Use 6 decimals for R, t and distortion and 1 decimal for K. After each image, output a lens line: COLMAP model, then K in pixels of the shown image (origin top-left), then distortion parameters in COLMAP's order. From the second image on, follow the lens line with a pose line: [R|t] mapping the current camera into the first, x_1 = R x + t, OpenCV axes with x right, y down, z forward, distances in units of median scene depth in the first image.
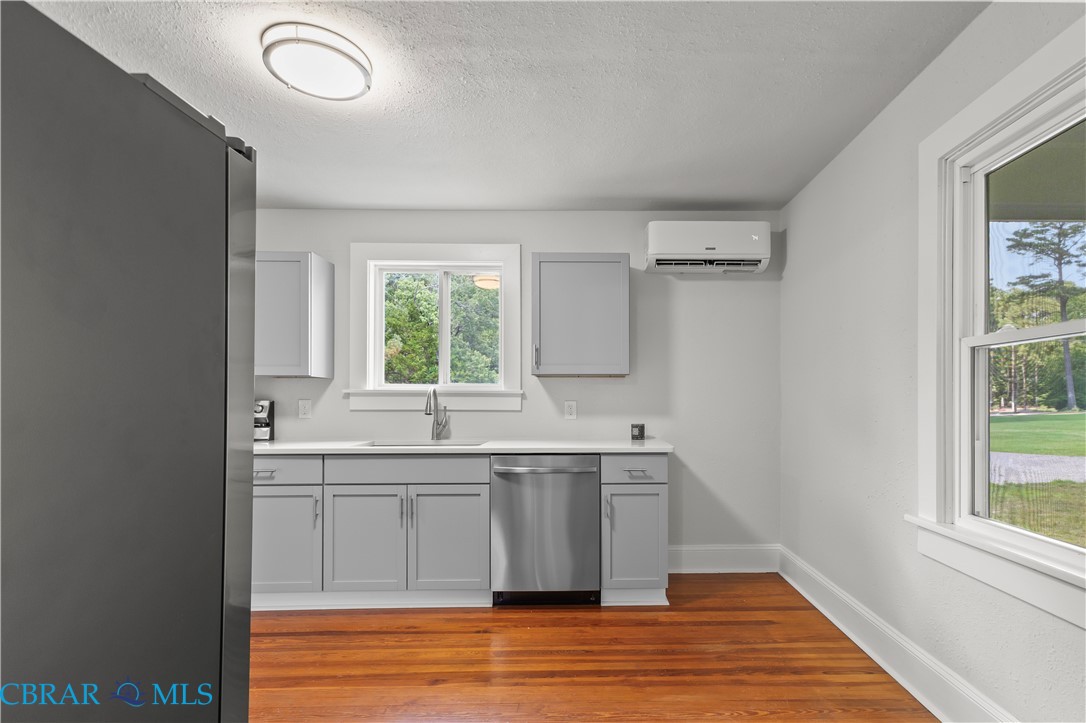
lens RADIAL K [[524.6, 0, 598.2], [0, 524.6, 396.0], [0, 0, 1]] dist [0.018649, 0.000015]
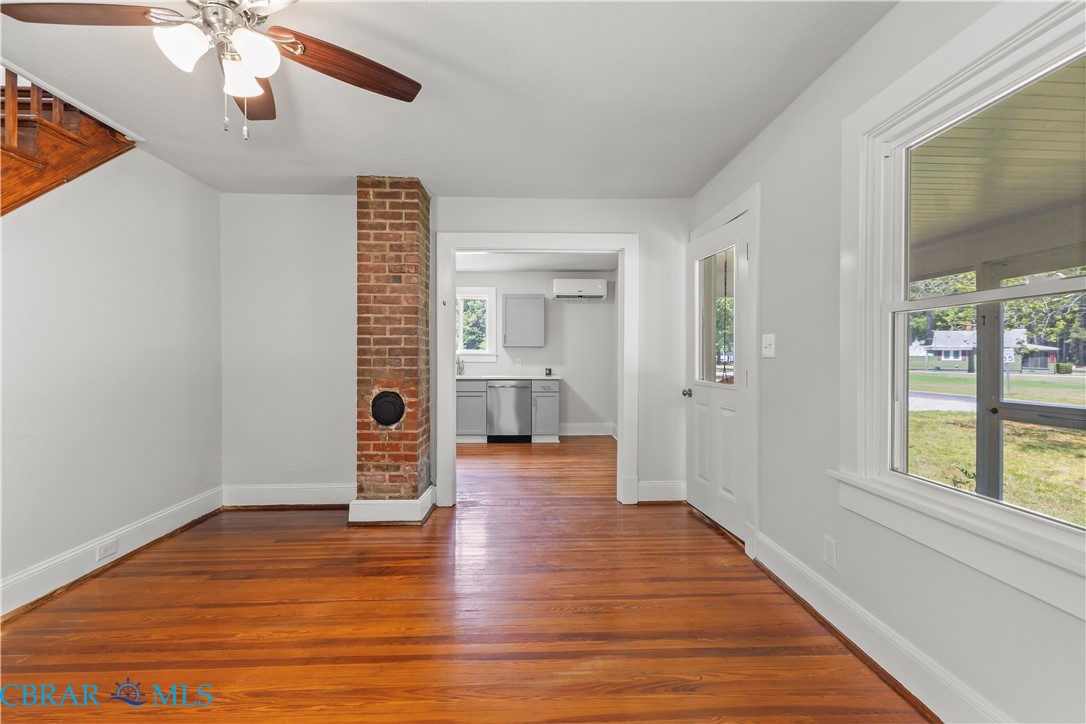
lens RADIAL K [[467.0, 0, 540.7], [0, 467.0, 367.4], [0, 0, 1]] dist [0.001284, -0.000563]
pose [[0.999880, 0.000956, 0.015443, 0.011153], [-0.001448, 0.999491, 0.031858, -0.013974], [-0.015405, -0.031877, 0.999373, -1.004512]]
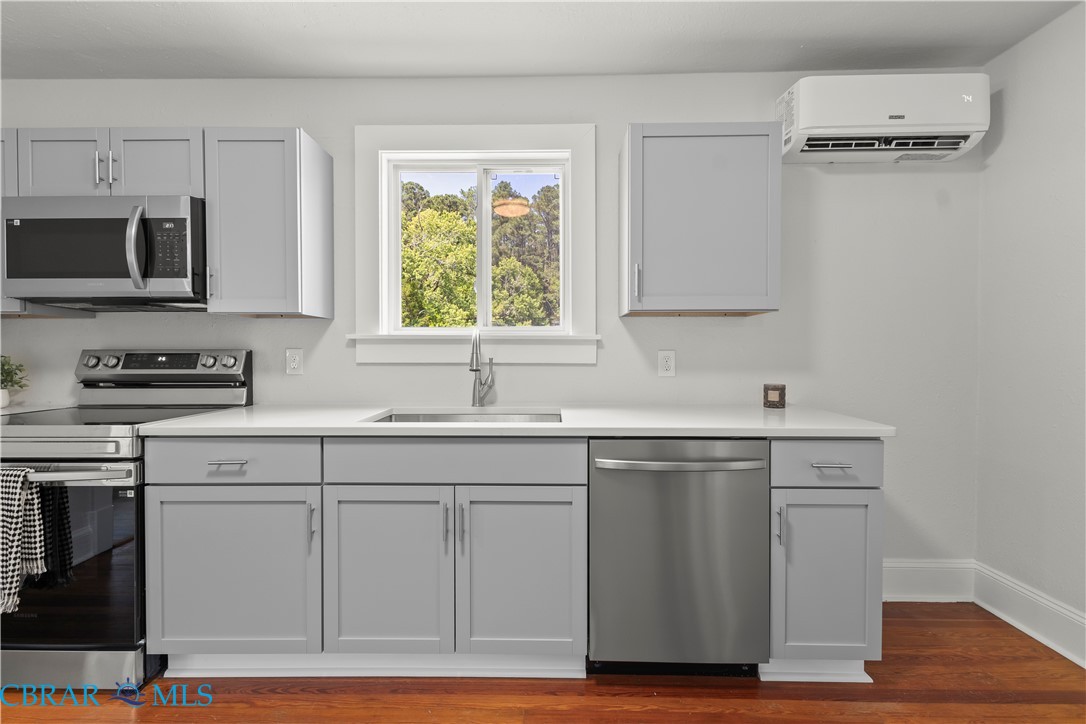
lens RADIAL K [[473.8, 0, 542.0], [0, 473.8, 355.4], [0, 0, 1]] dist [0.018677, 0.000072]
pose [[0.999309, 0.000489, -0.037169, -0.202008], [0.000235, 0.999811, 0.019453, 0.003699], [0.037171, -0.019448, 0.999120, 0.377700]]
